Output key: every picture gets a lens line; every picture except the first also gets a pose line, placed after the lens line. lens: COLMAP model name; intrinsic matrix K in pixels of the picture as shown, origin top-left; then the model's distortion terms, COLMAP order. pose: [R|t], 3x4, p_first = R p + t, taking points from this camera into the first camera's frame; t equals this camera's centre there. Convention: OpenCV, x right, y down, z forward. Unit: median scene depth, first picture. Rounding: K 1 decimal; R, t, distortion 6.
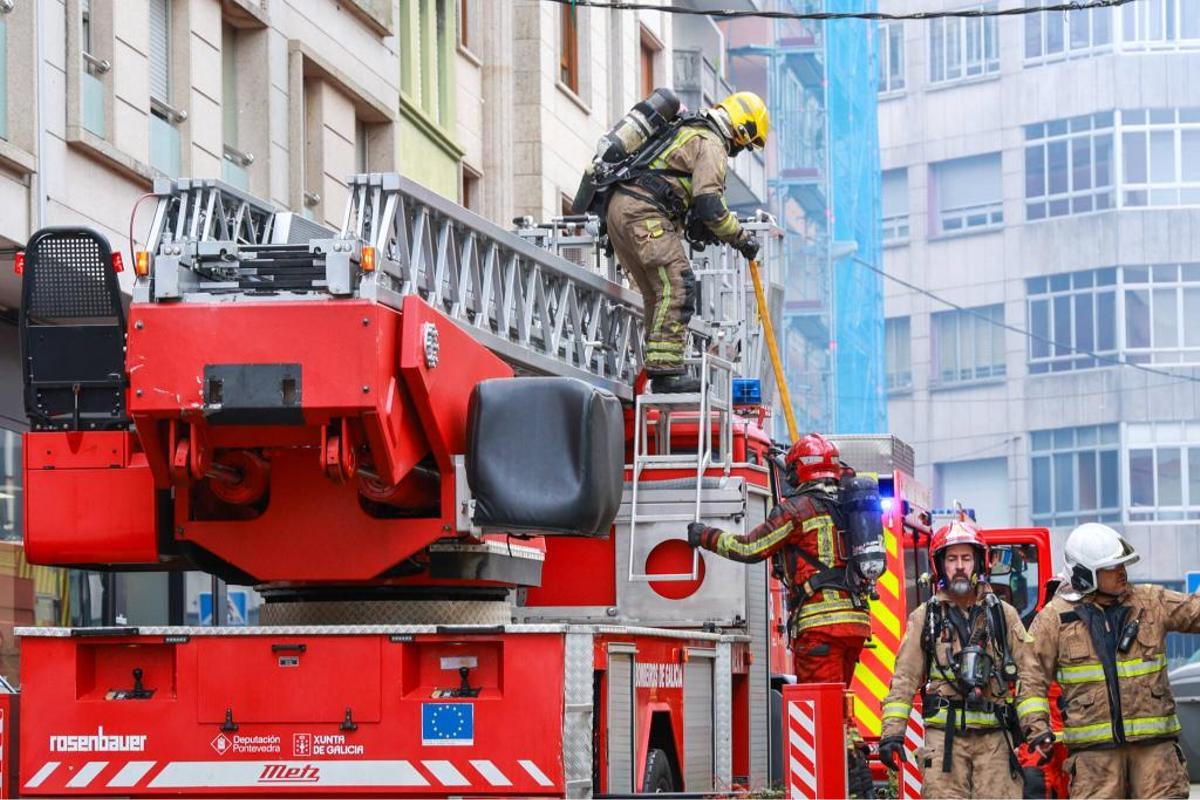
lens RADIAL K [[5970.4, 0, 598.8], [0, 5970.4, 399.6], [0, 0, 1]] dist [0.597673, -7.770579]
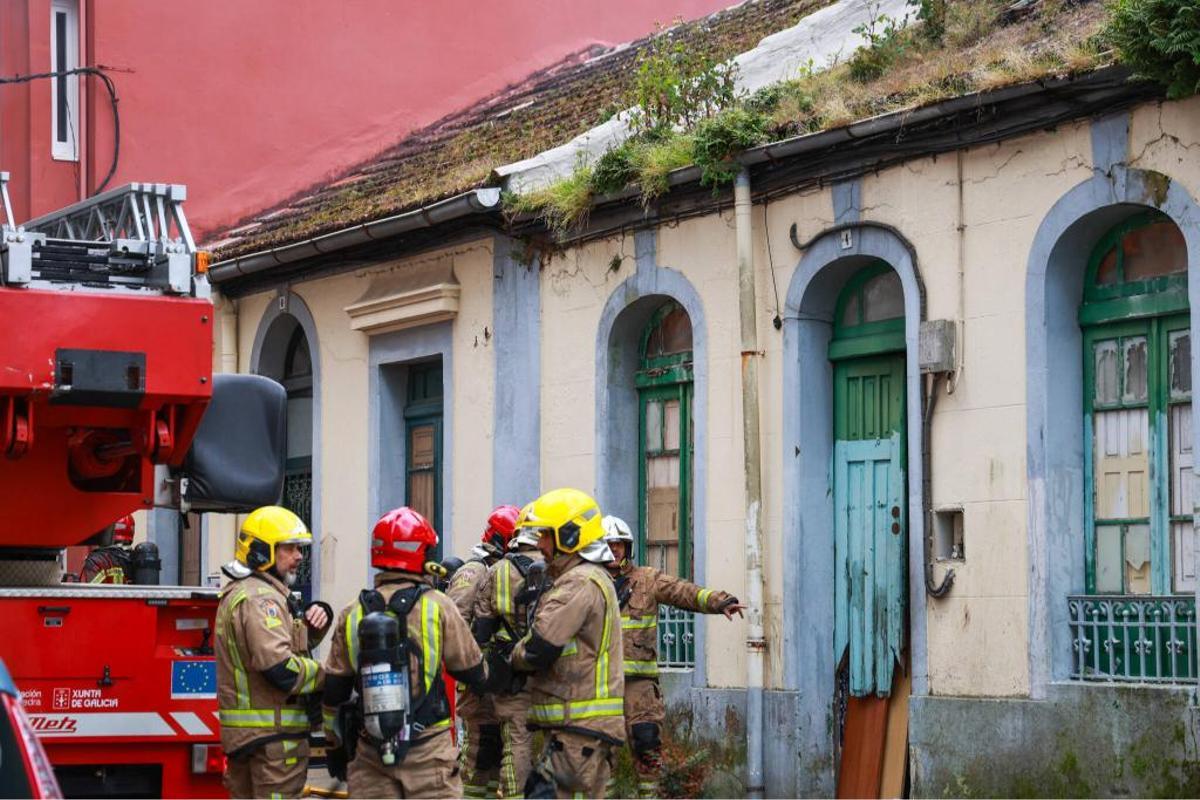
lens RADIAL K [[3315.1, 0, 597.1], [0, 3315.1, 404.3], [0, 0, 1]] dist [0.600633, -1.341692]
pose [[0.808737, 0.050736, 0.585978, -0.334183], [-0.054911, 0.998434, -0.010663, 0.005257], [-0.585602, -0.023553, 0.810256, 0.445694]]
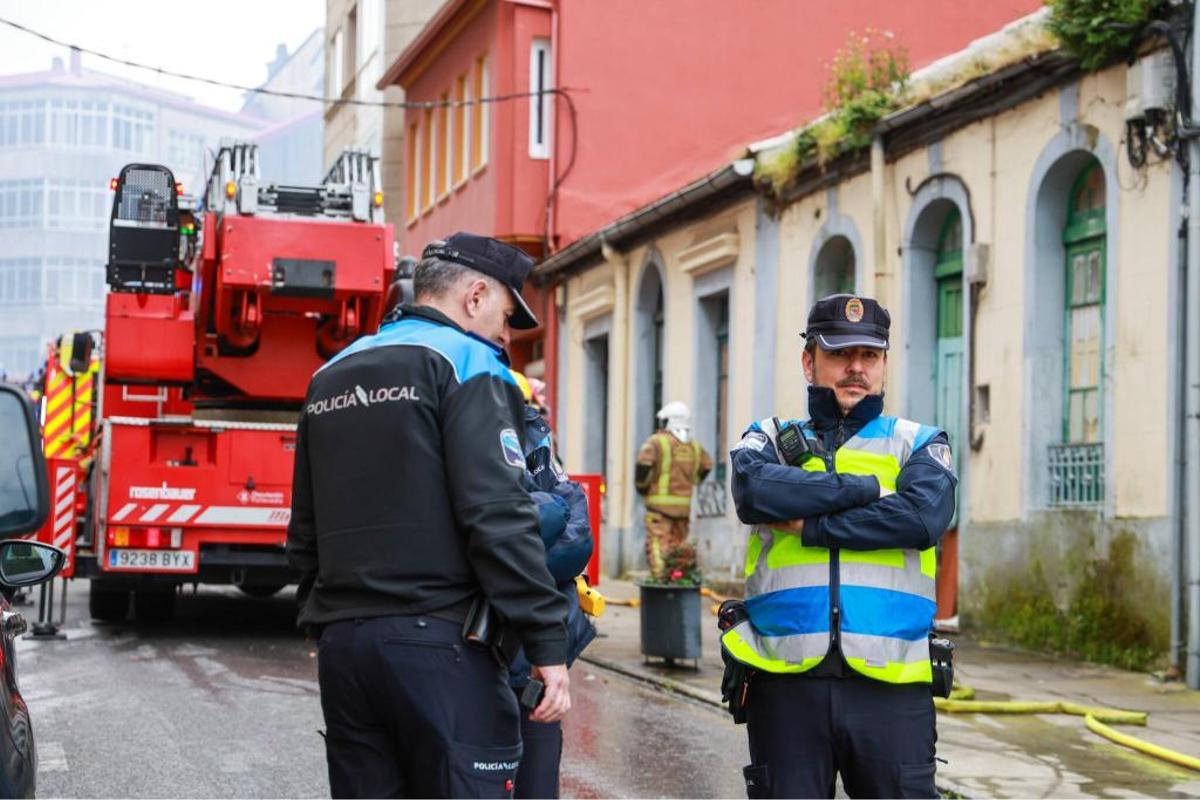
lens RADIAL K [[2695.2, 0, 602.9], [0, 2695.2, 404.6], [0, 0, 1]] dist [0.347720, -0.042754]
pose [[0.928202, 0.051277, 0.368525, -0.241899], [-0.059382, 0.998178, 0.010678, 0.019747], [-0.367306, -0.031795, 0.929556, 0.297572]]
